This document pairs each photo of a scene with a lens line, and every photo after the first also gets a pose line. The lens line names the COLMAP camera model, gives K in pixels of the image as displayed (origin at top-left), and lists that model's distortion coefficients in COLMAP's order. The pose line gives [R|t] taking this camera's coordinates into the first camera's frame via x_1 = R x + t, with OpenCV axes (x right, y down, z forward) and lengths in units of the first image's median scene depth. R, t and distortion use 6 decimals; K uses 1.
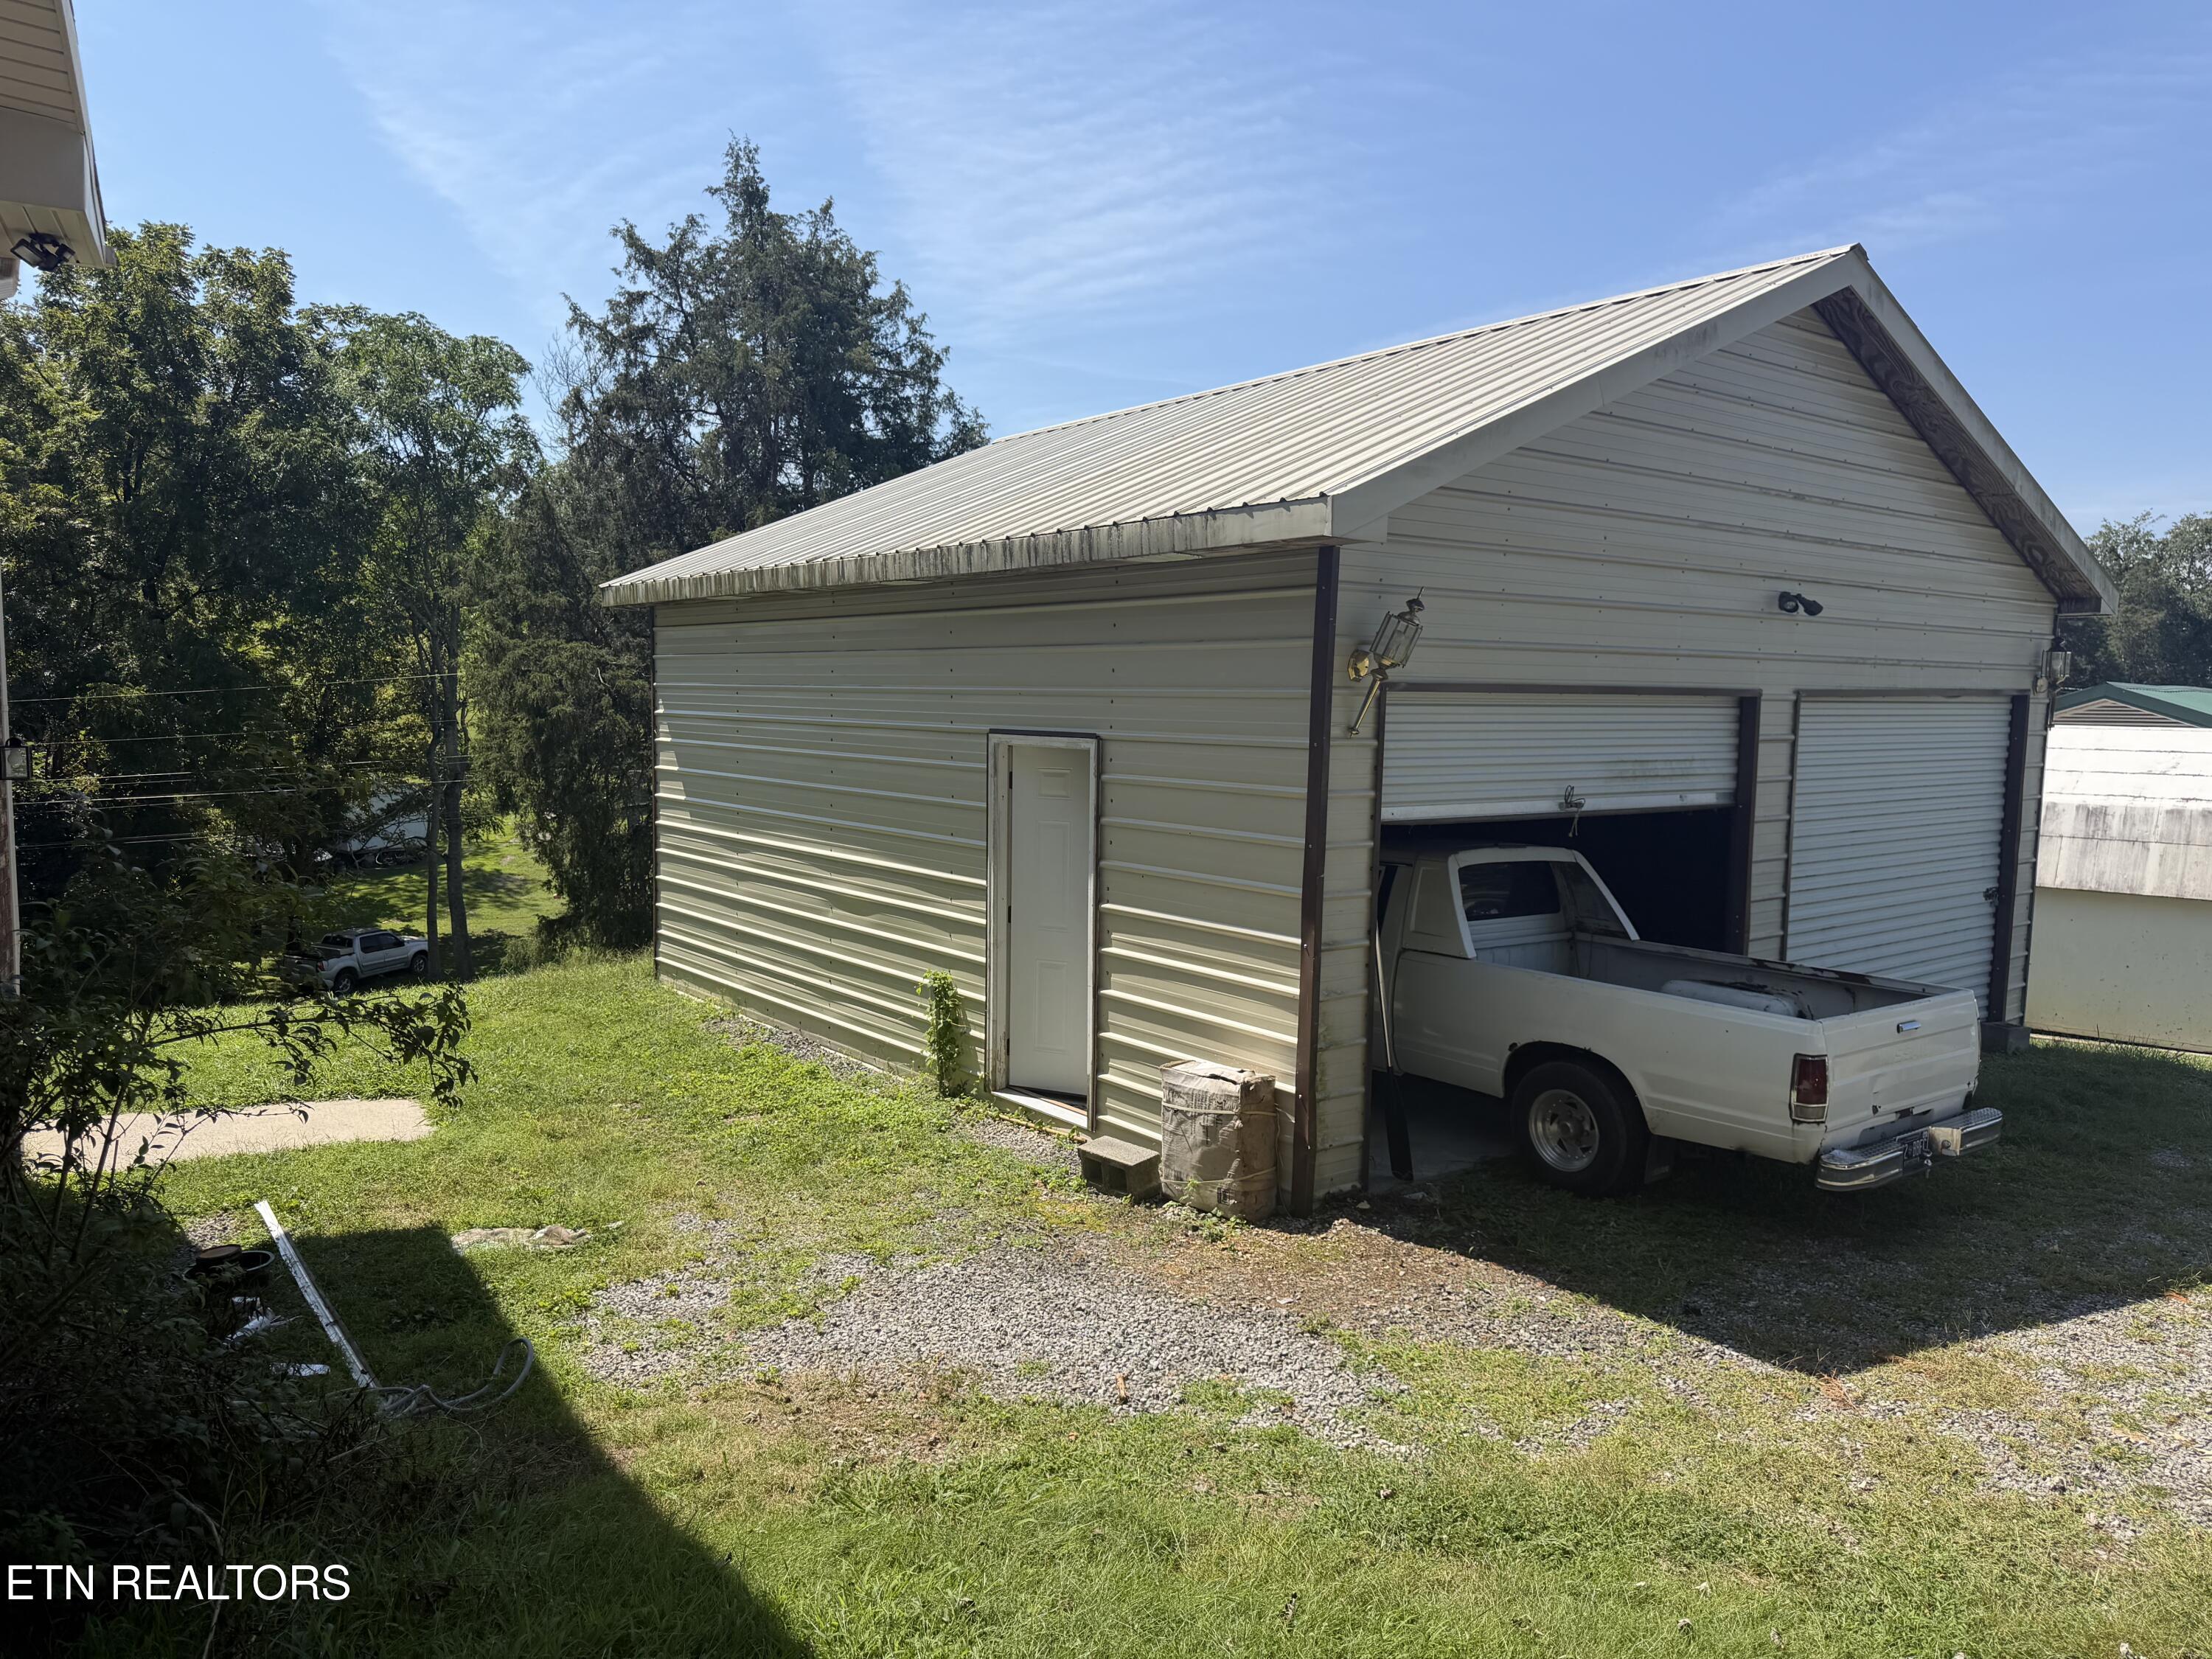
lens RADIAL K [[1567.8, 0, 1095.6], [0, 1567.8, 845.2], [0, 0, 1]] dist [0.064776, -0.079162]
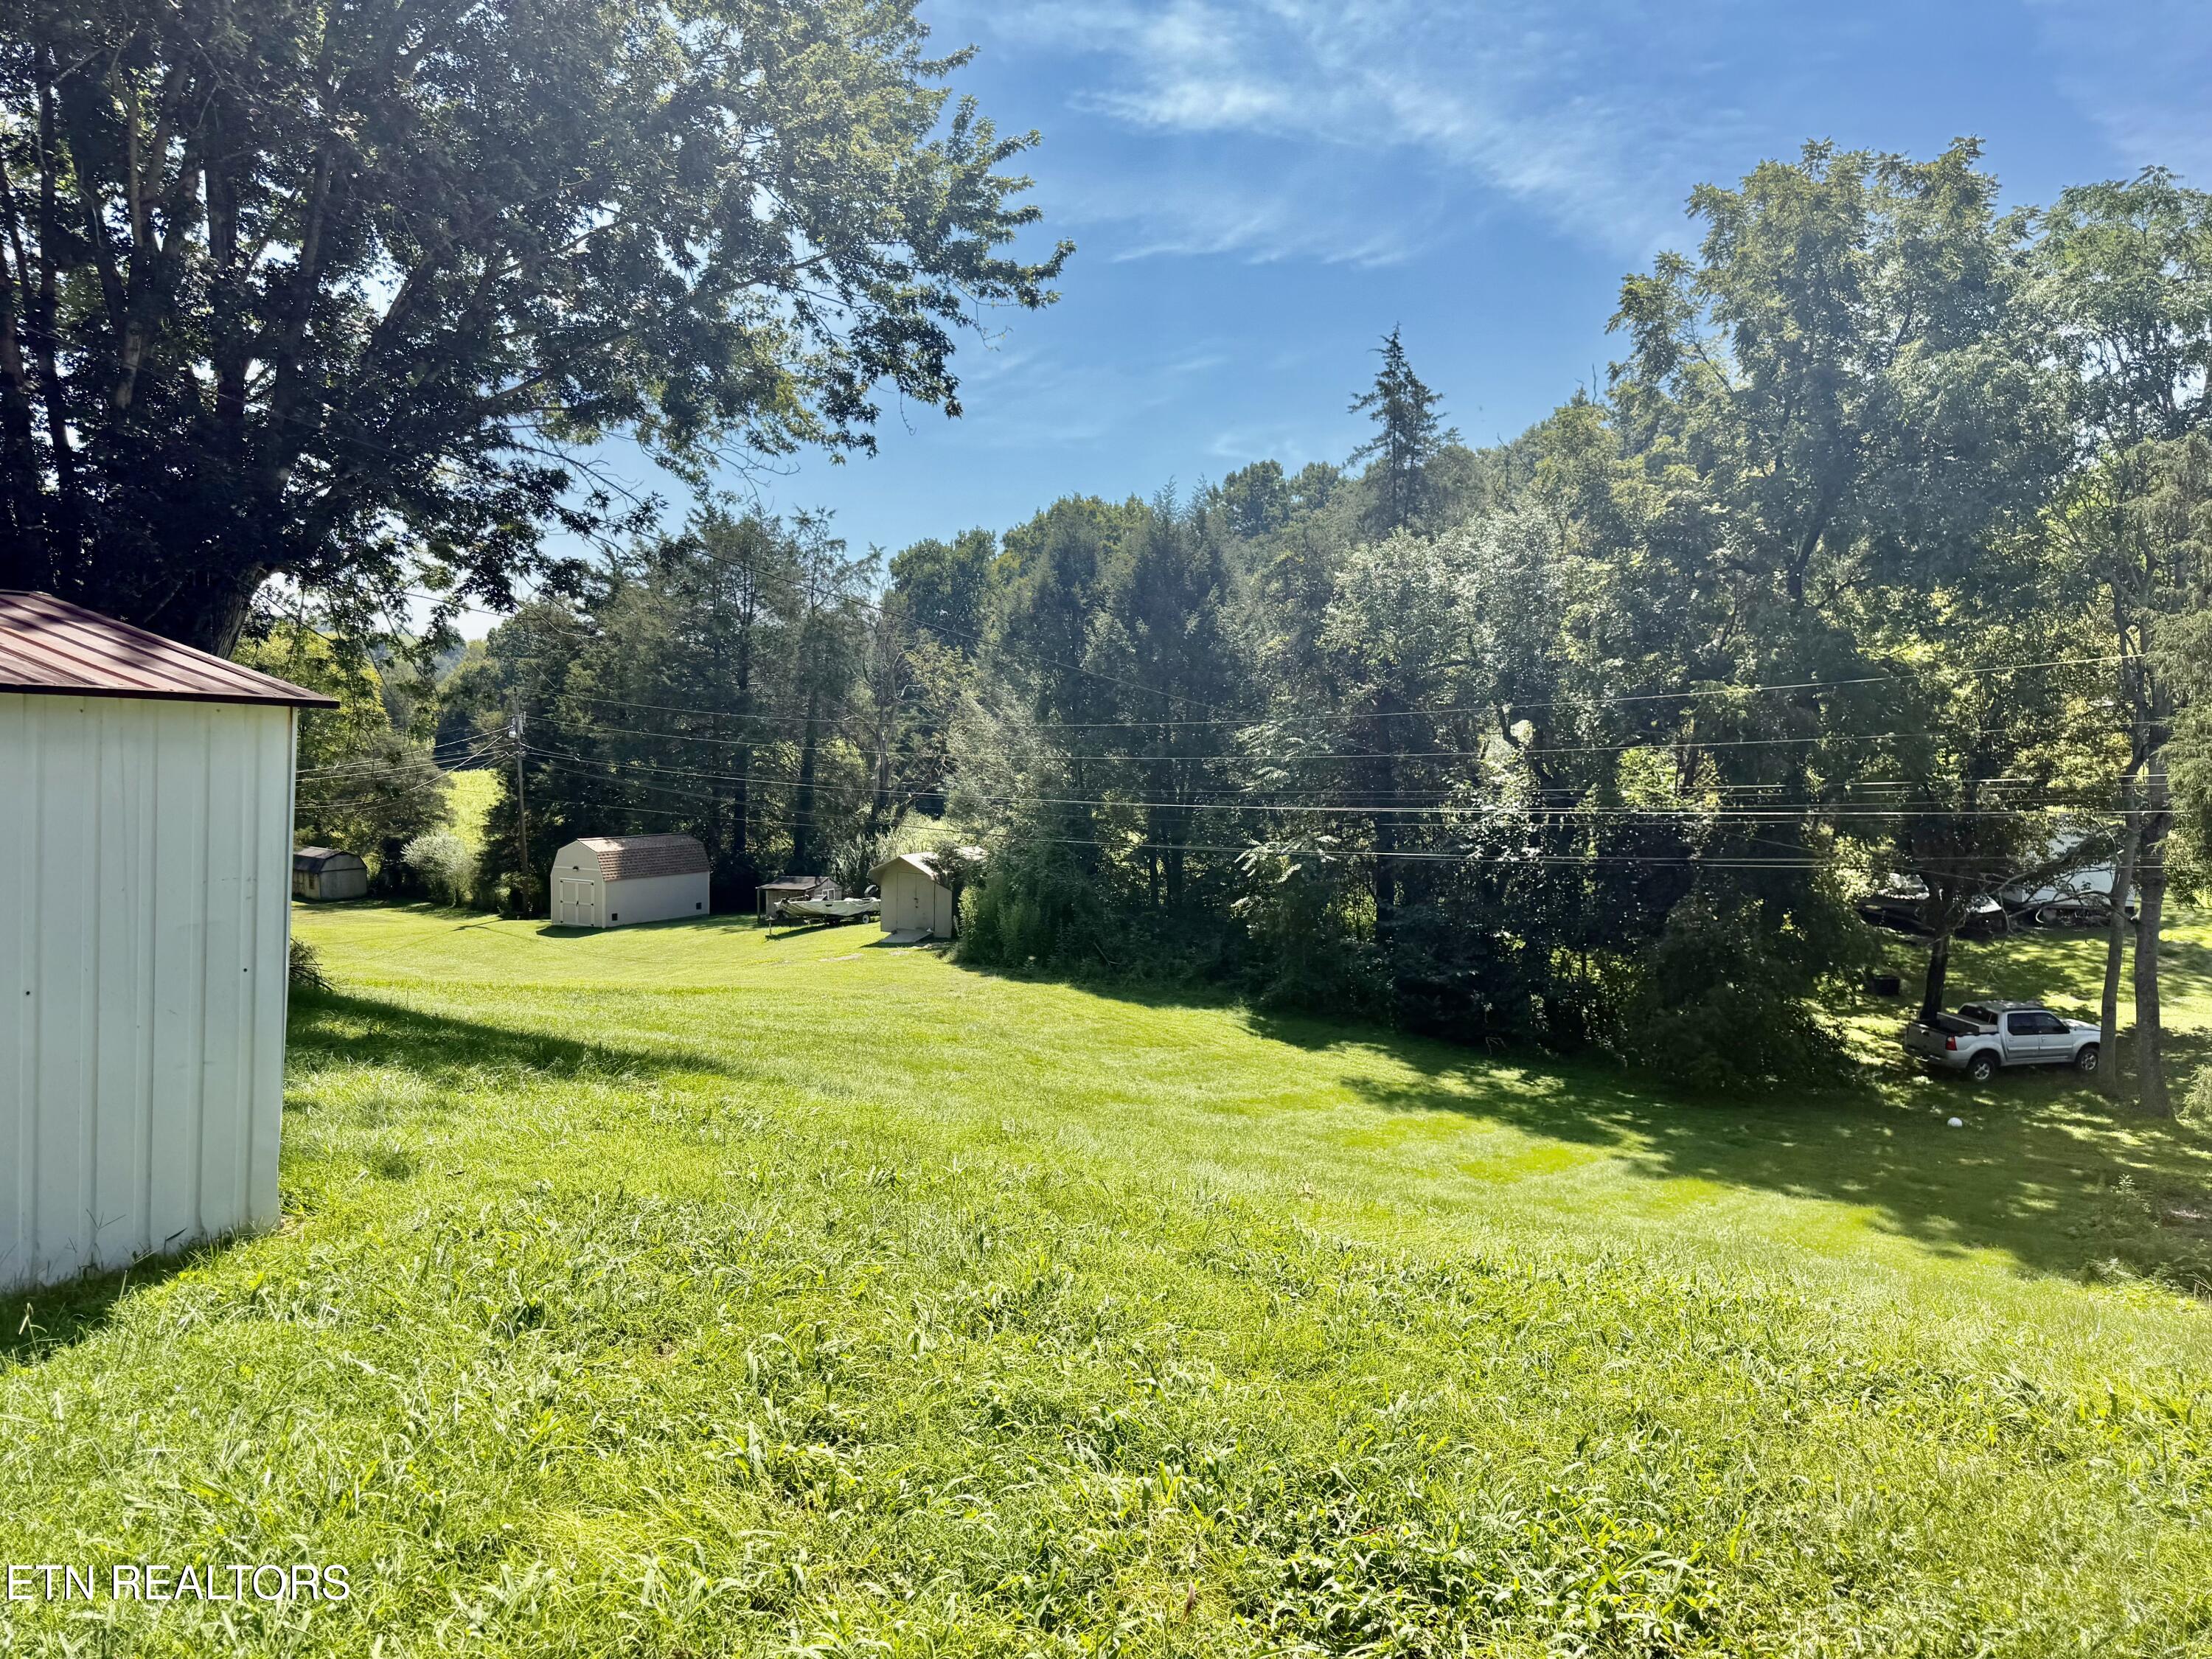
lens RADIAL K [[1567.8, 0, 1139.8], [0, 1567.8, 824.0], [0, 0, 1]] dist [0.064776, -0.079162]
pose [[0.560567, 0.049307, -0.826640, -0.068294], [-0.086039, 0.996291, 0.001081, 0.001403], [0.823627, 0.070517, 0.562730, 0.218818]]
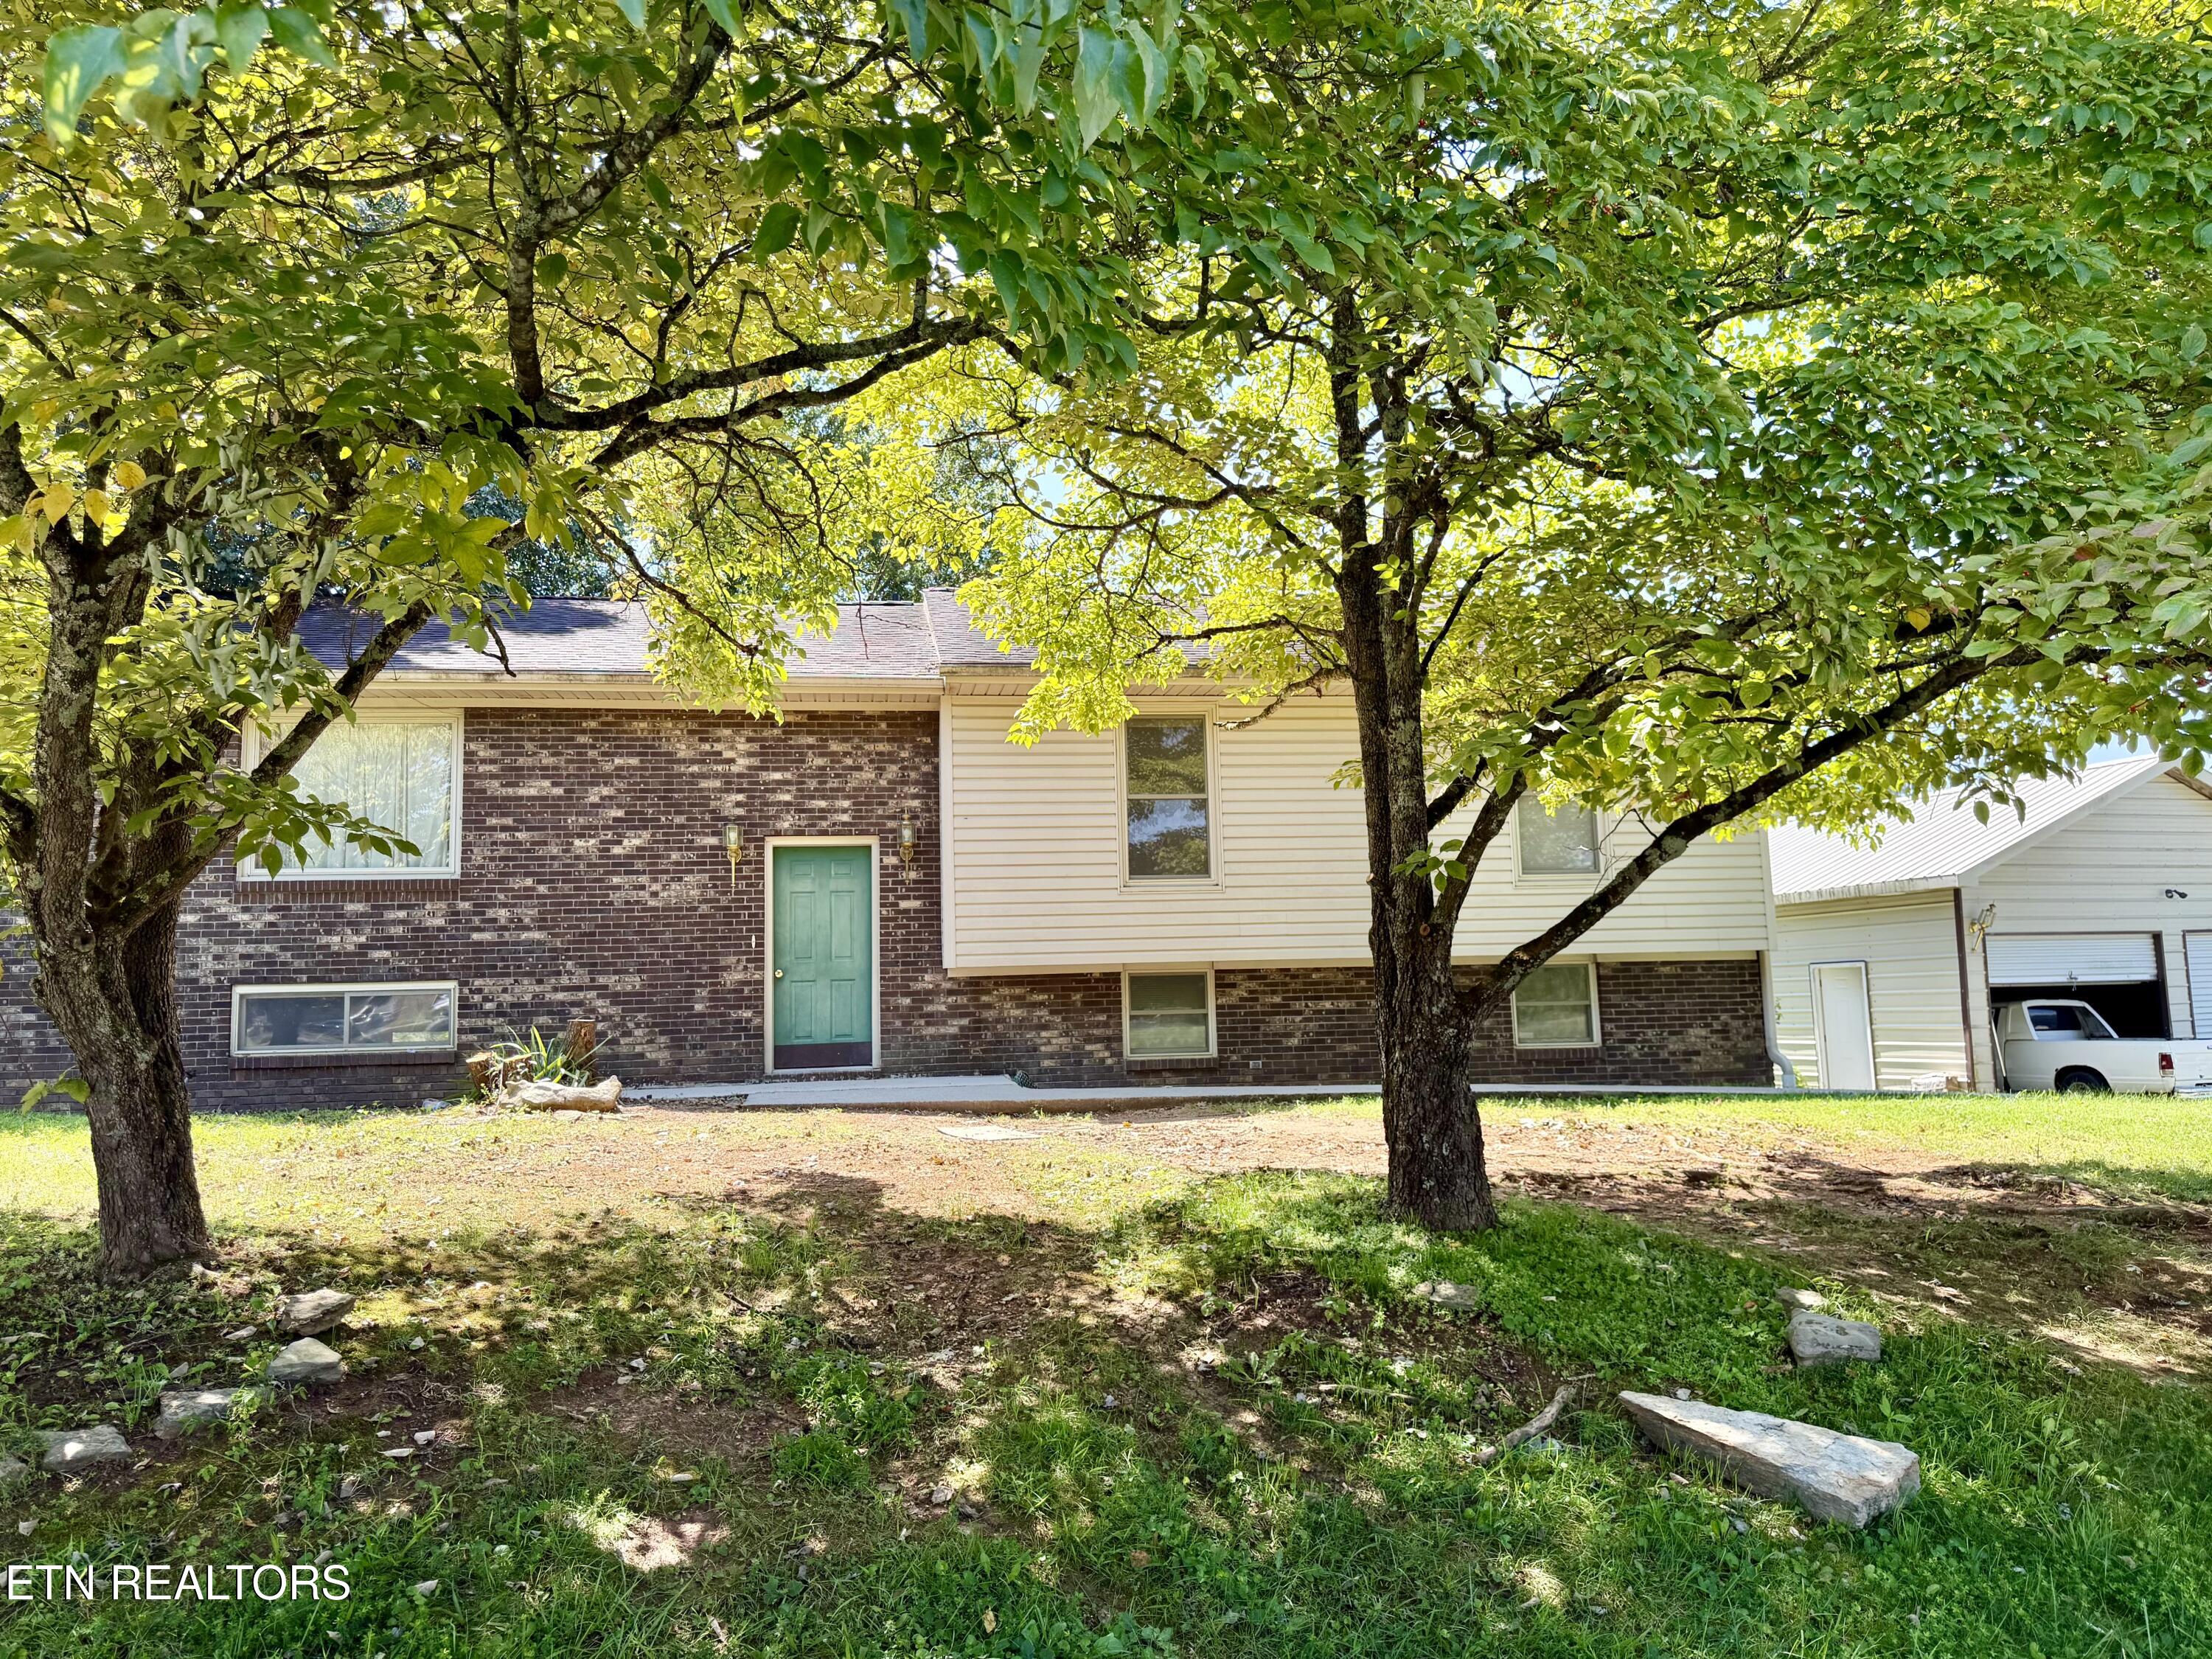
lens RADIAL K [[1567.8, 0, 1108.6], [0, 1567.8, 828.0], [0, 0, 1]] dist [0.064776, -0.079162]
pose [[0.947299, -0.080904, -0.309965, -0.065307], [0.014212, 0.977245, -0.211635, 0.046826], [0.320034, 0.196076, 0.926894, -0.350266]]
